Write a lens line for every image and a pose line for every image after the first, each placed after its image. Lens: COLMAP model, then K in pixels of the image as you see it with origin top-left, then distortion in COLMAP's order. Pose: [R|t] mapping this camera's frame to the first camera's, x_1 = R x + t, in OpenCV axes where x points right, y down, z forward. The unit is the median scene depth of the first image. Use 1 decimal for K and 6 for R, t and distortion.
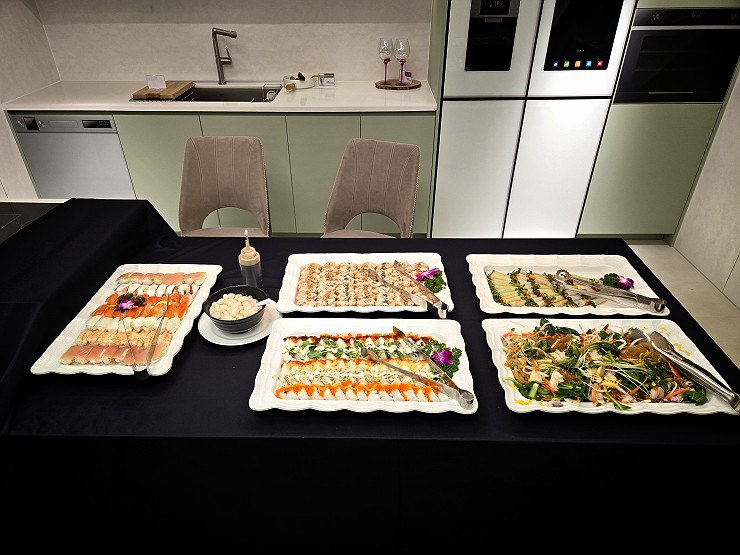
lens RADIAL K [[498.3, 0, 368.4], [0, 498.3, 279.5], [0, 0, 1]] dist [0.045894, -0.029957]
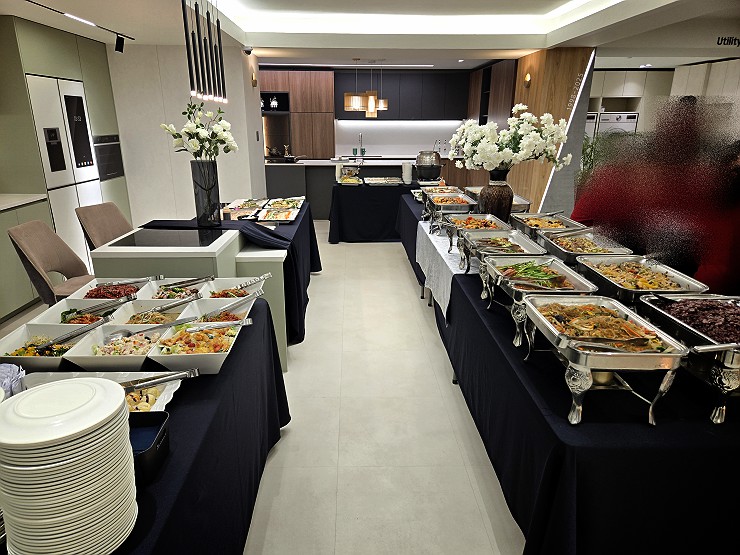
lens RADIAL K [[498.3, 0, 366.2], [0, 498.3, 281.2], [0, 0, 1]] dist [0.045894, -0.029957]
pose [[-0.056602, -0.295096, 0.953790, -1.467347], [0.531309, 0.799913, 0.279017, -0.046771], [-0.845285, 0.522550, 0.111510, 0.136392]]
